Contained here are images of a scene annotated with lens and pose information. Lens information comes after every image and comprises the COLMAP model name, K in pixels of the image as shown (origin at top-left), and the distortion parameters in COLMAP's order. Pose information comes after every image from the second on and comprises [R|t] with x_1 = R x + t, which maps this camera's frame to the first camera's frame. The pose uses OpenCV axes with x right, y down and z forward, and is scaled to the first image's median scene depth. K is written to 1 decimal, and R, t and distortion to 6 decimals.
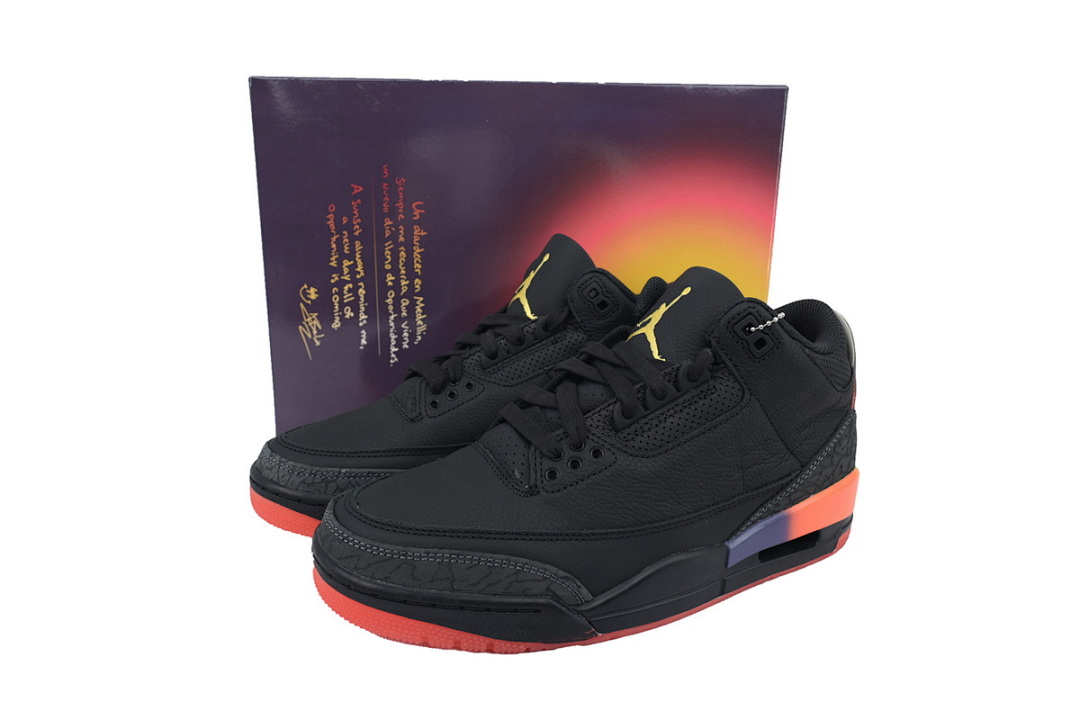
lens RADIAL K [[735.1, 0, 540.0], [0, 735.1, 360.0], [0, 0, 1]] dist [-0.002685, 0.001074]
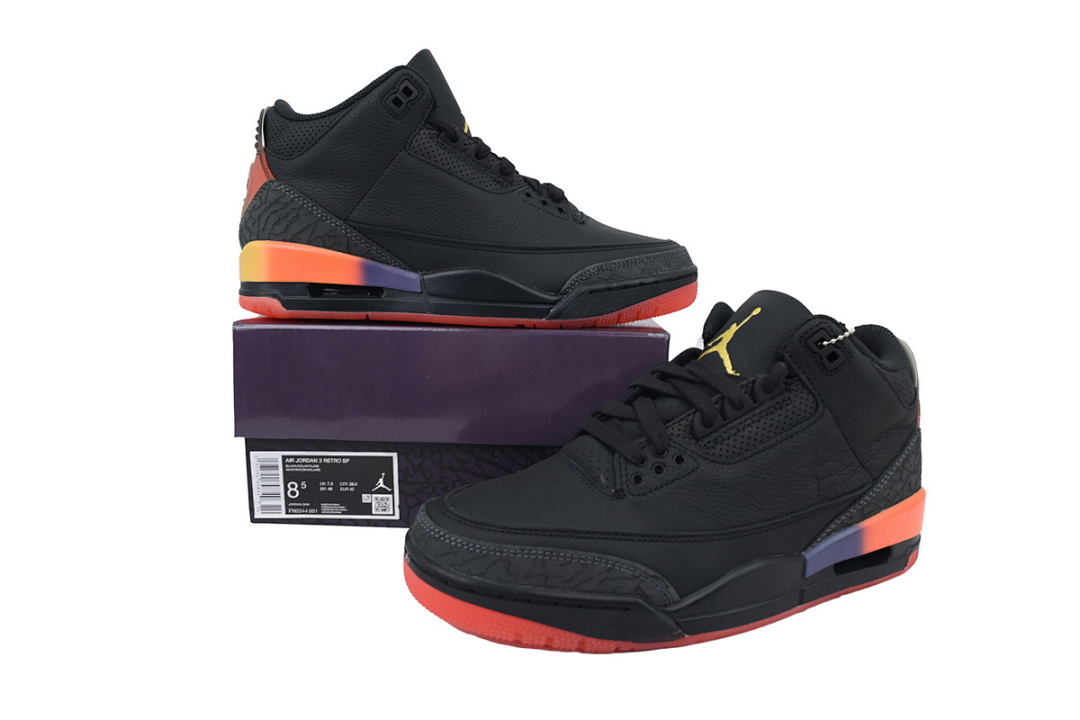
lens RADIAL K [[735.1, 0, 540.0], [0, 735.1, 360.0], [0, 0, 1]] dist [-0.002685, 0.001074]
pose [[0.999773, 0.004408, -0.020844, -0.096212], [-0.006351, 0.995545, -0.094078, 0.083291], [0.020336, 0.094189, 0.995347, -0.052407]]
